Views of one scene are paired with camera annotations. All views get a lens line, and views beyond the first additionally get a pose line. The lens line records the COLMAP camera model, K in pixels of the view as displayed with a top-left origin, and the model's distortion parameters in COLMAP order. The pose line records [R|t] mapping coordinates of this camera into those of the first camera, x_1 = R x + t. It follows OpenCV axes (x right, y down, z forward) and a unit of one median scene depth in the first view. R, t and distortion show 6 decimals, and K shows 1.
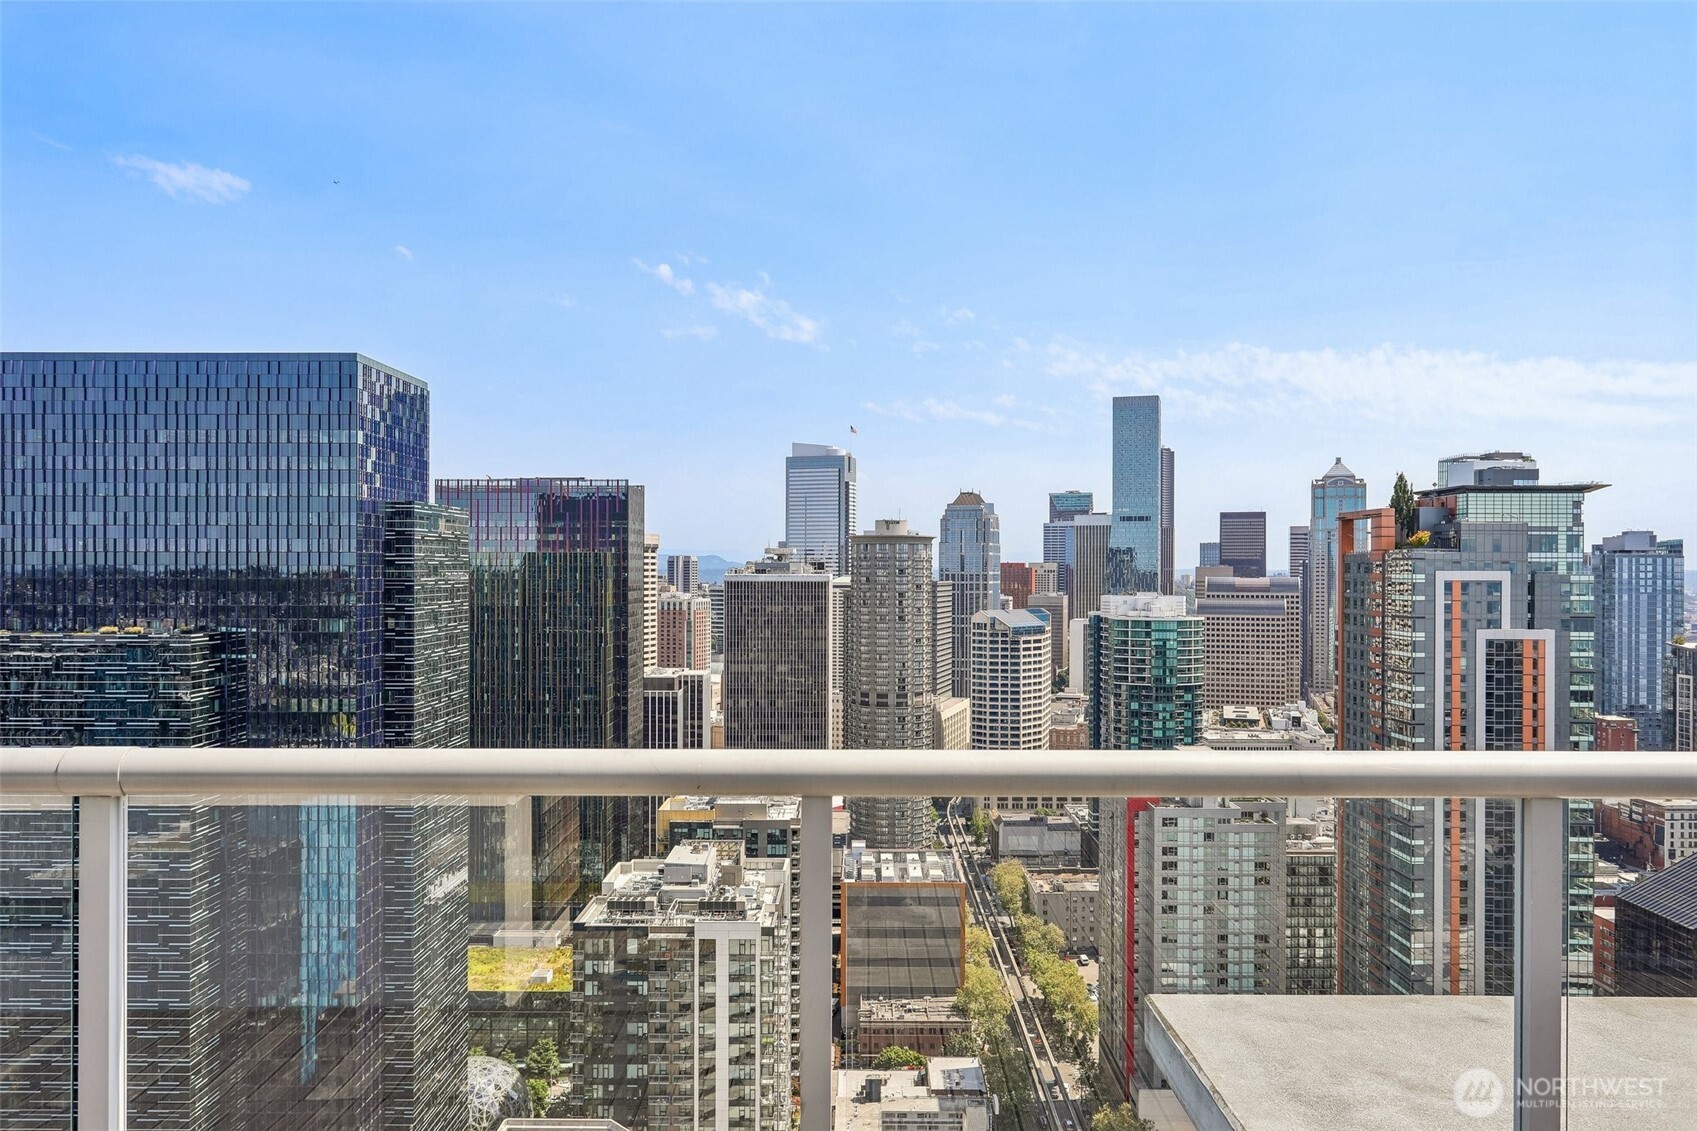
lens RADIAL K [[1169.1, 0, 850.0], [0, 1169.1, 571.4], [0, 0, 1]] dist [0.003056, 0.001203]
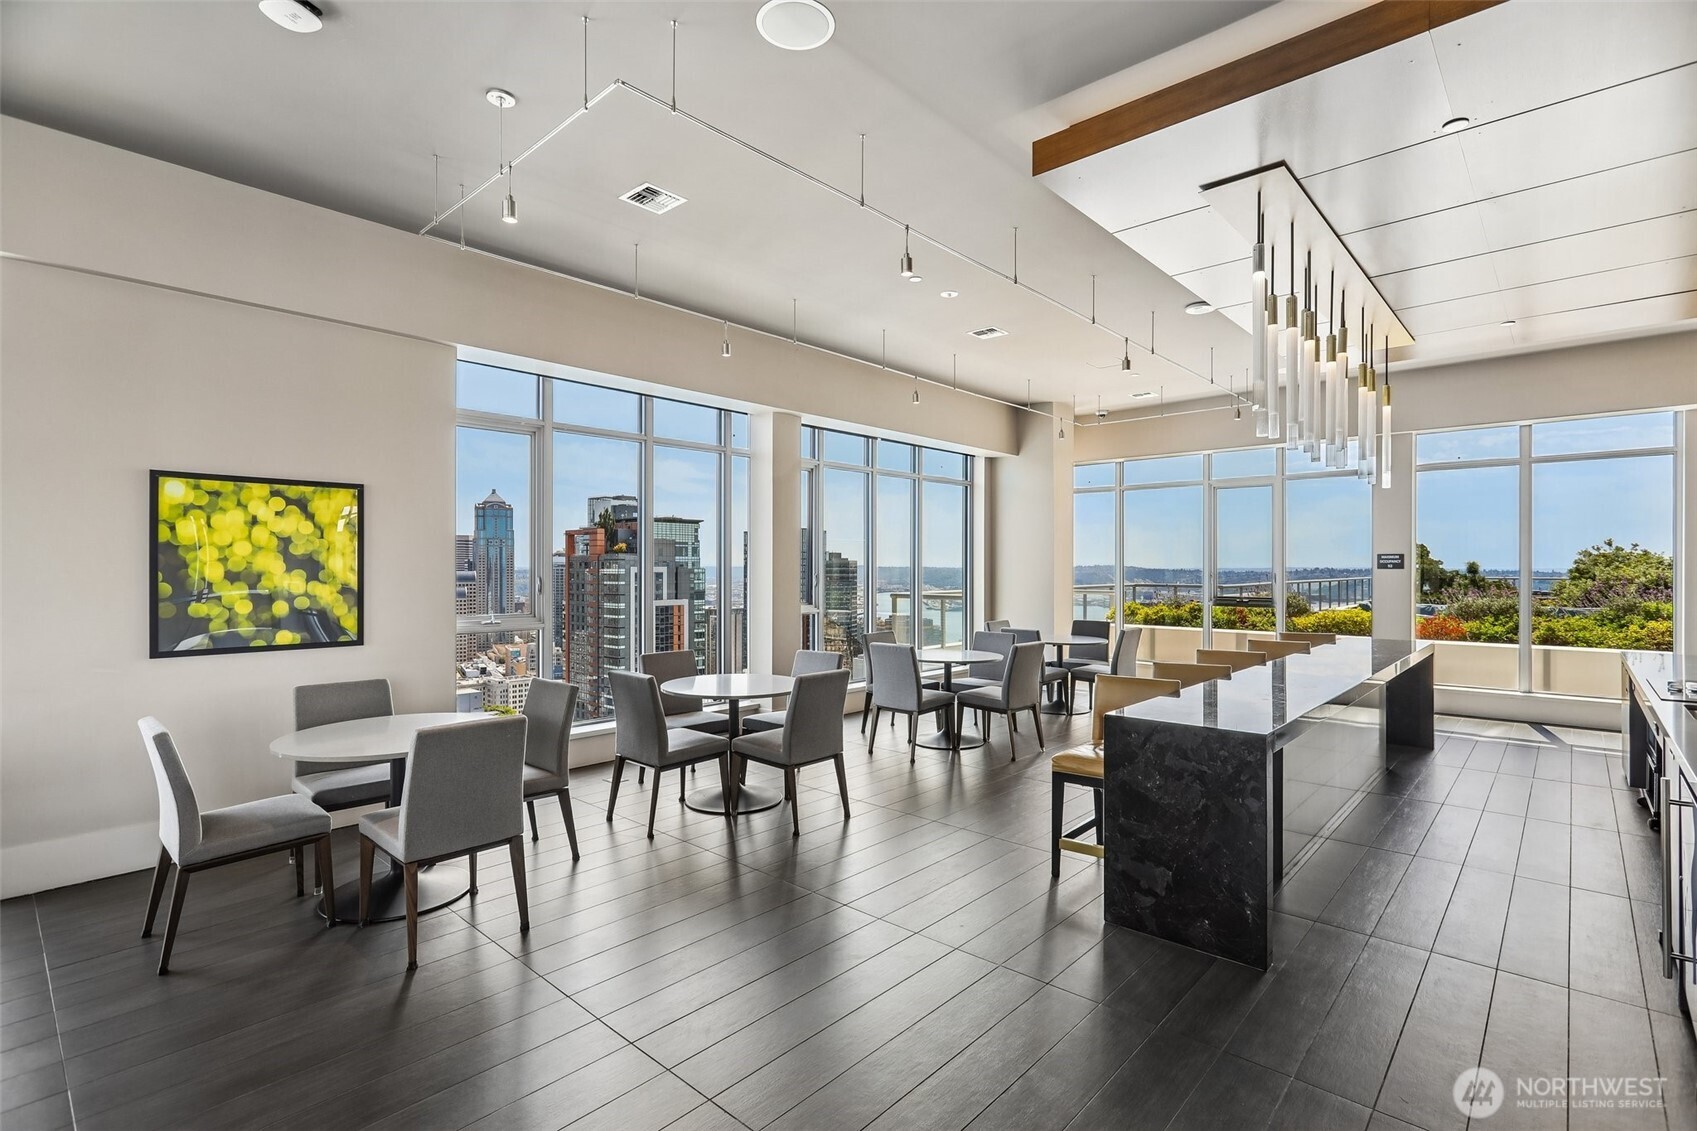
lens RADIAL K [[801.2, 0, 848.1], [0, 801.2, 573.1], [0, 0, 1]] dist [-0.002215, 0.000035]
pose [[0.674455, -0.008369, 0.738268, -0.141644], [0.002597, 0.999956, 0.008963, -0.000886], [-0.738311, -0.004128, 0.674447, -0.016209]]
